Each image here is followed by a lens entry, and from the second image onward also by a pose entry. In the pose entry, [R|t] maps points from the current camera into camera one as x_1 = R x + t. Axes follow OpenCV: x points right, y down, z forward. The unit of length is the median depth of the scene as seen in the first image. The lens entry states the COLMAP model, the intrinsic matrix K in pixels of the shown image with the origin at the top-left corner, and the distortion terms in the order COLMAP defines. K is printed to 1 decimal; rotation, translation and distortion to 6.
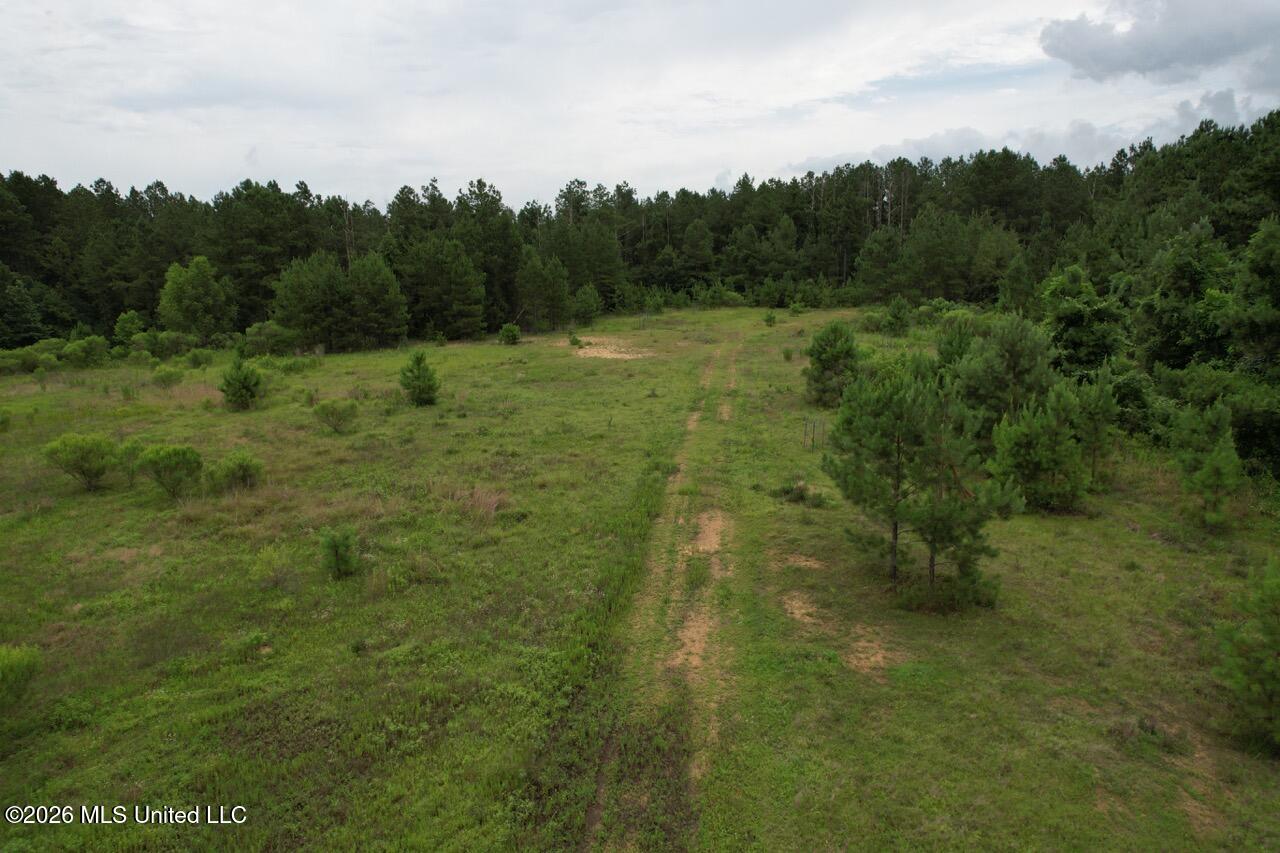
lens RADIAL K [[820.5, 0, 641.8], [0, 820.5, 433.7], [0, 0, 1]] dist [-0.079034, 0.074901]
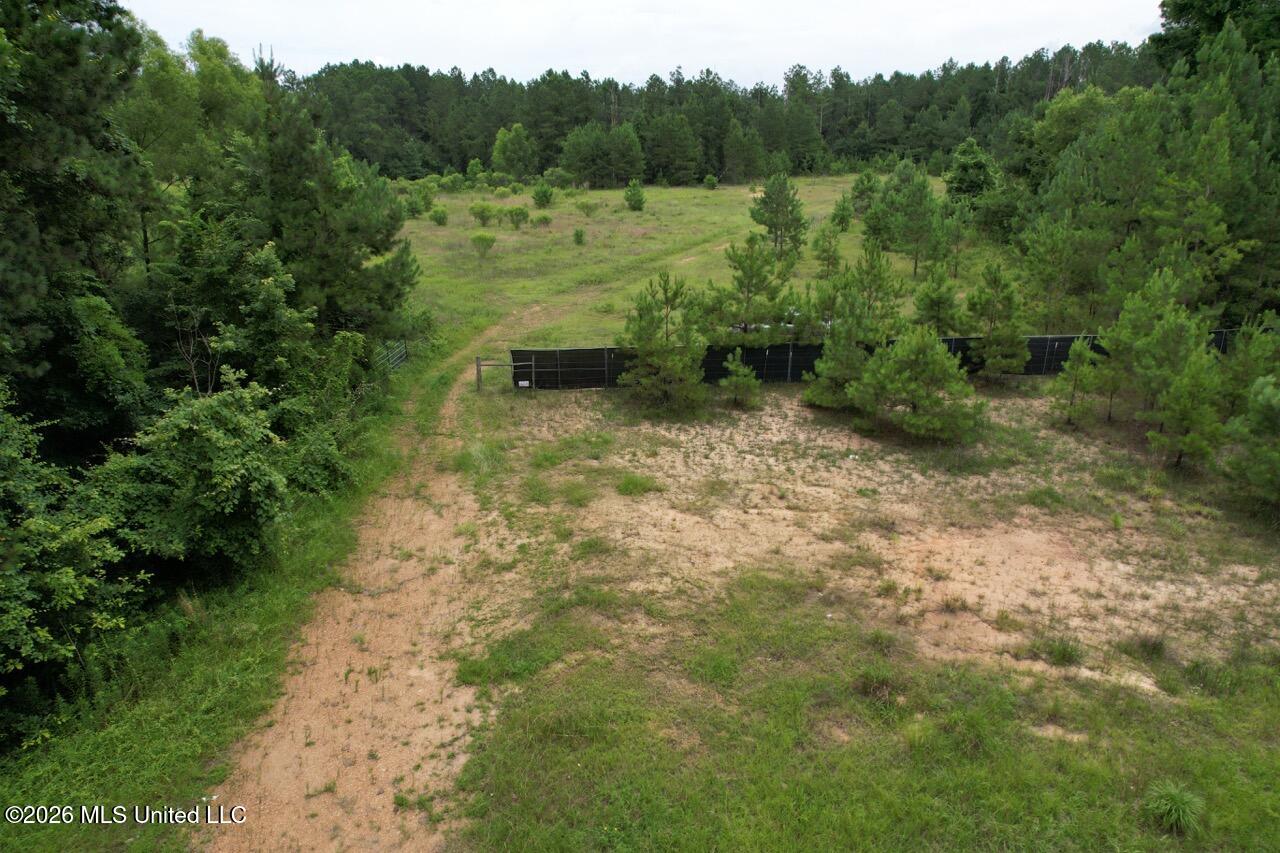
lens RADIAL K [[820.5, 0, 641.8], [0, 820.5, 433.7], [0, 0, 1]] dist [-0.079034, 0.074901]
pose [[0.946337, 0.126303, -0.297479, 0.177484], [-0.082217, 0.984274, 0.156352, 0.086193], [0.312548, -0.123504, 0.941839, -0.388888]]
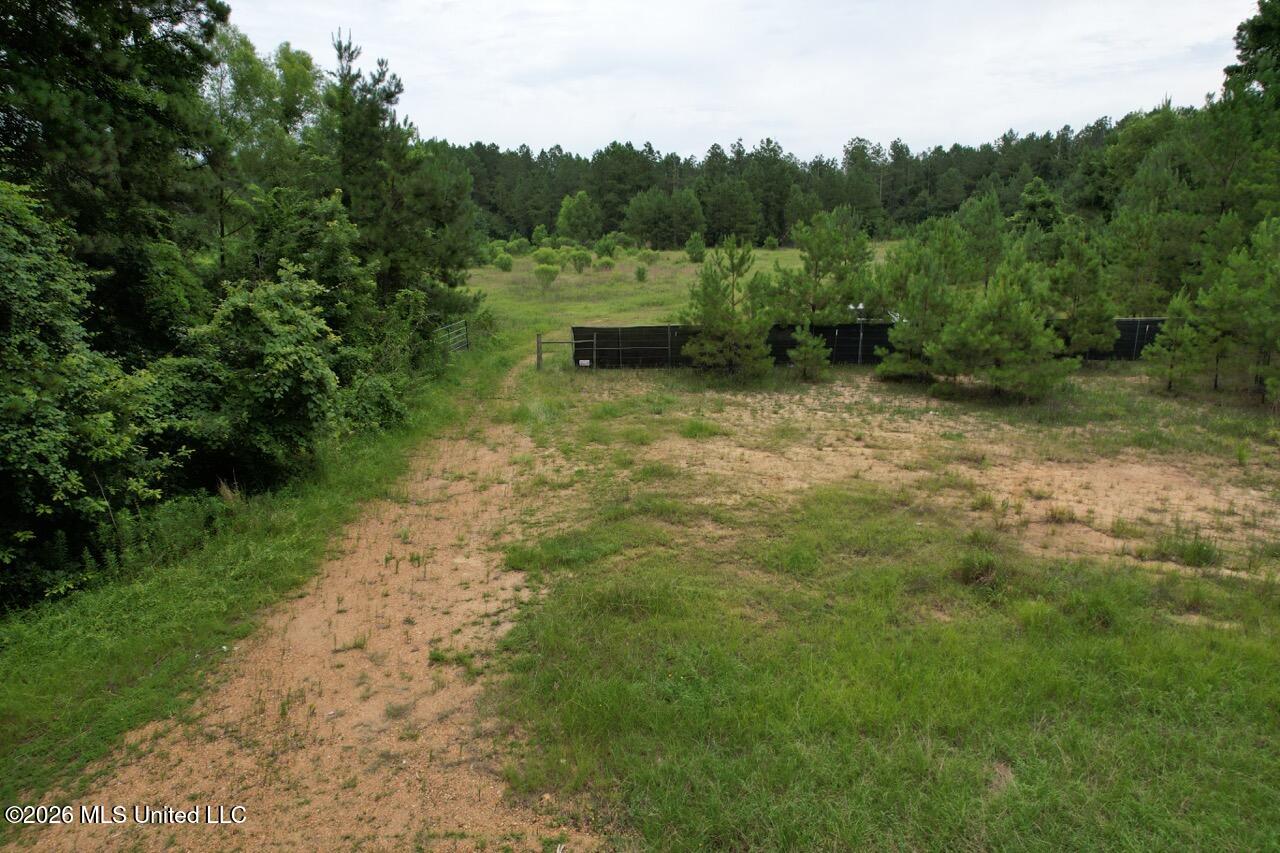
lens RADIAL K [[820.5, 0, 641.8], [0, 820.5, 433.7], [0, 0, 1]] dist [-0.079034, 0.074901]
pose [[0.921139, 0.104298, -0.375001, 0.176310], [-0.088148, 0.994298, 0.060017, 0.126456], [0.379122, -0.022228, 0.925080, -0.381039]]
